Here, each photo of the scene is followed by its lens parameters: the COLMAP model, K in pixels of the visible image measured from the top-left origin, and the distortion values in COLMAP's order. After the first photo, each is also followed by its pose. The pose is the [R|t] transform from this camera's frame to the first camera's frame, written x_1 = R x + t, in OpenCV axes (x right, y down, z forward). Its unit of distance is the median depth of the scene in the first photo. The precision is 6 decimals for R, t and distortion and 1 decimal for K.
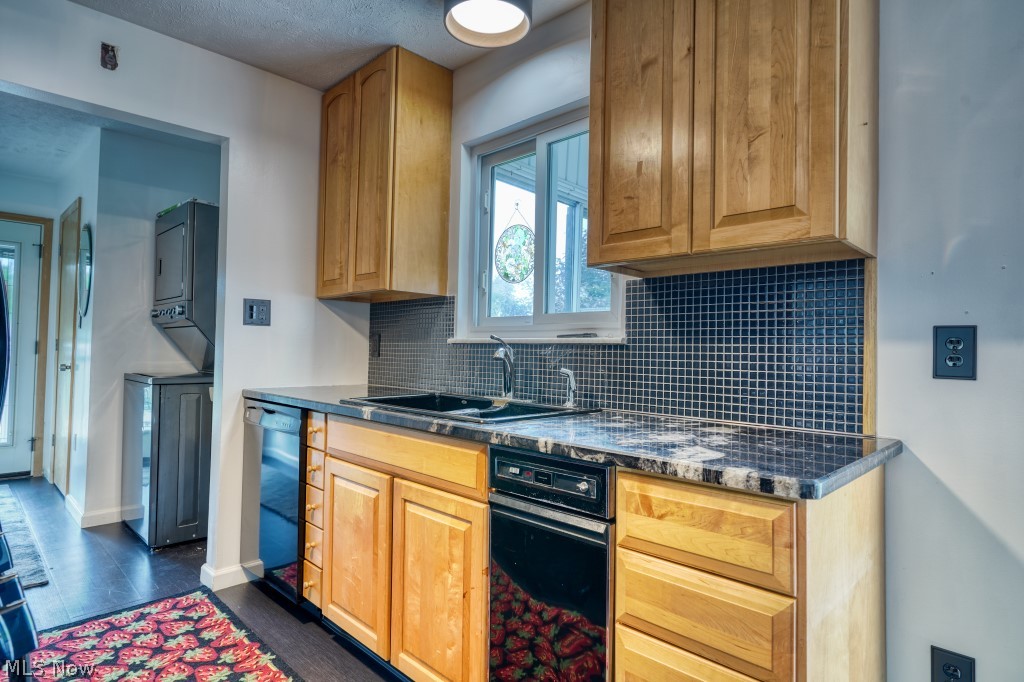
lens RADIAL K [[560.5, 0, 512.0], [0, 560.5, 341.0], [0, 0, 1]] dist [-0.003388, -0.000739]
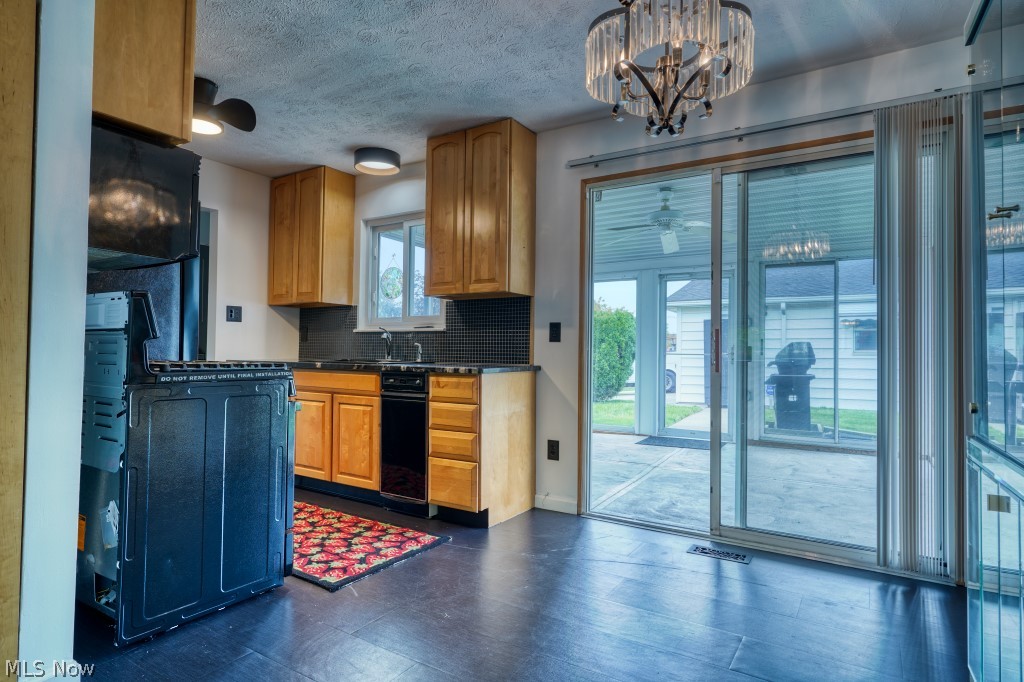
lens RADIAL K [[560.5, 0, 512.0], [0, 560.5, 341.0], [0, 0, 1]] dist [-0.003388, -0.000739]
pose [[0.977633, -0.004392, 0.210274, 0.003287], [0.003440, 0.999982, 0.004894, 0.031402], [-0.210292, -0.004062, 0.977630, -1.051124]]
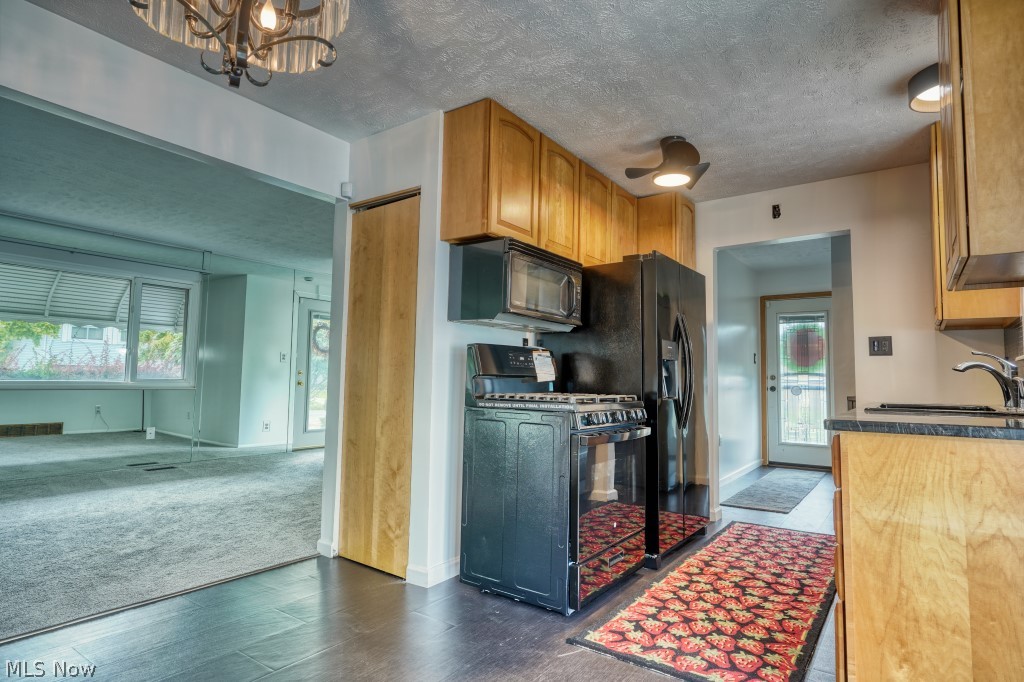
lens RADIAL K [[560.5, 0, 512.0], [0, 560.5, 341.0], [0, 0, 1]] dist [-0.003388, -0.000739]
pose [[0.155950, -0.087922, -0.983844, 0.978331], [0.007928, 0.996110, -0.087762, 0.064353], [0.987733, 0.005887, 0.156040, -0.132879]]
